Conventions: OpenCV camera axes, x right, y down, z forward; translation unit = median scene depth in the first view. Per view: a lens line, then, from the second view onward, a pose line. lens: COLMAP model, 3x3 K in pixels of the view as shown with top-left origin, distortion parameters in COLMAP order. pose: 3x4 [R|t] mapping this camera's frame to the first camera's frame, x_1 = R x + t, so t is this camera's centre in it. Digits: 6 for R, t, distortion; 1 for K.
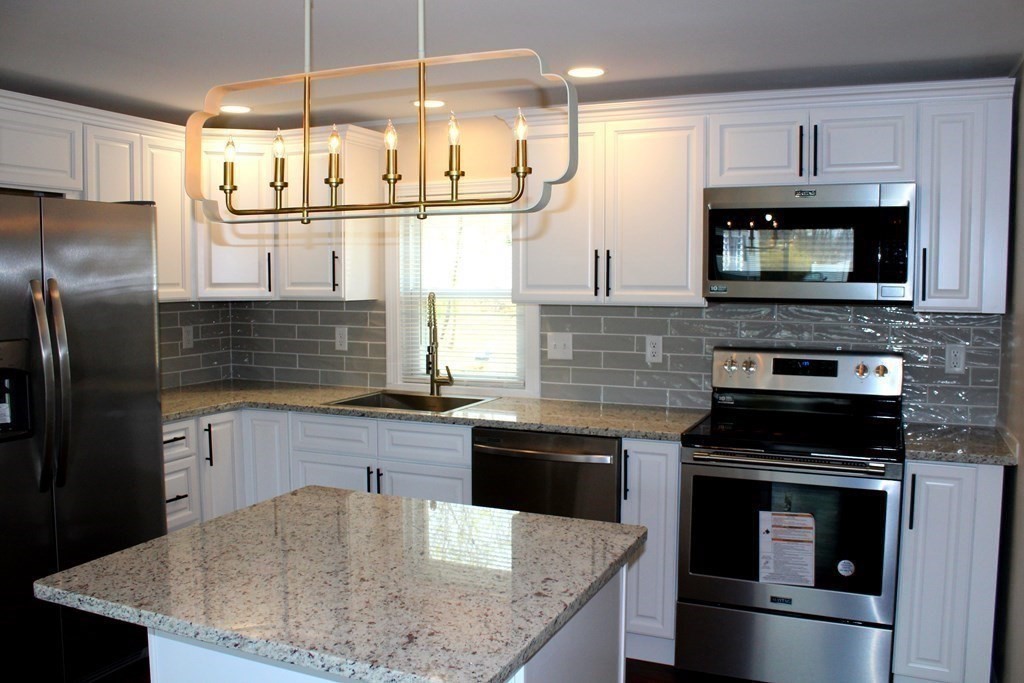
lens RADIAL K [[886.6, 0, 512.0], [0, 886.6, 341.5], [0, 0, 1]] dist [-0.176257, 0.178214]
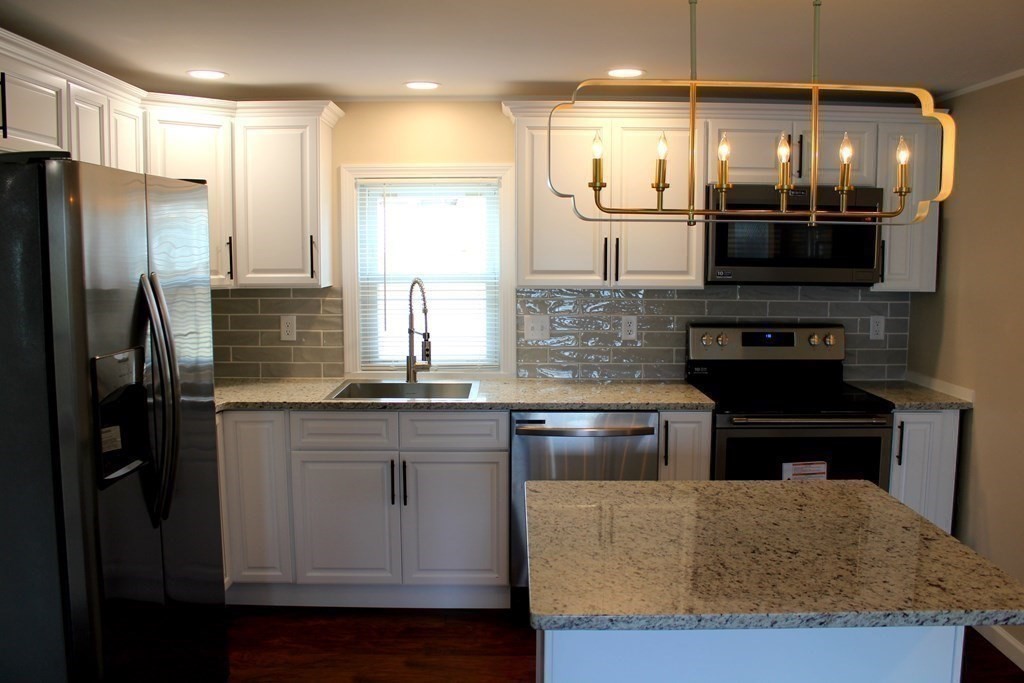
lens RADIAL K [[877.9, 0, 512.0], [0, 877.9, 341.5], [0, 0, 1]] dist [-0.159525, 0.149440]
pose [[0.912384, -0.042703, 0.407102, -0.437208], [0.029131, 0.998796, 0.039482, -0.022703], [-0.408297, -0.024164, 0.912529, 0.072954]]
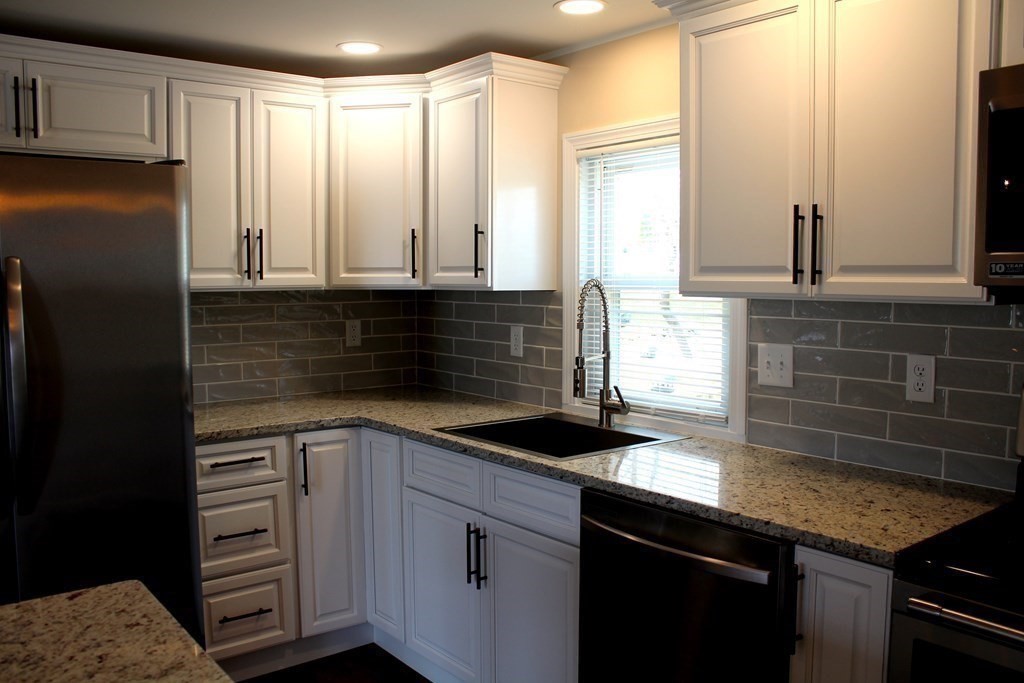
lens RADIAL K [[868.0, 0, 512.0], [0, 868.0, 341.5], [0, 0, 1]] dist [-0.176335, 0.160320]
pose [[0.885327, 0.033583, -0.463754, 0.188569], [-0.032276, 0.999421, 0.010758, -0.013418], [0.463847, 0.005444, 0.885899, 0.407822]]
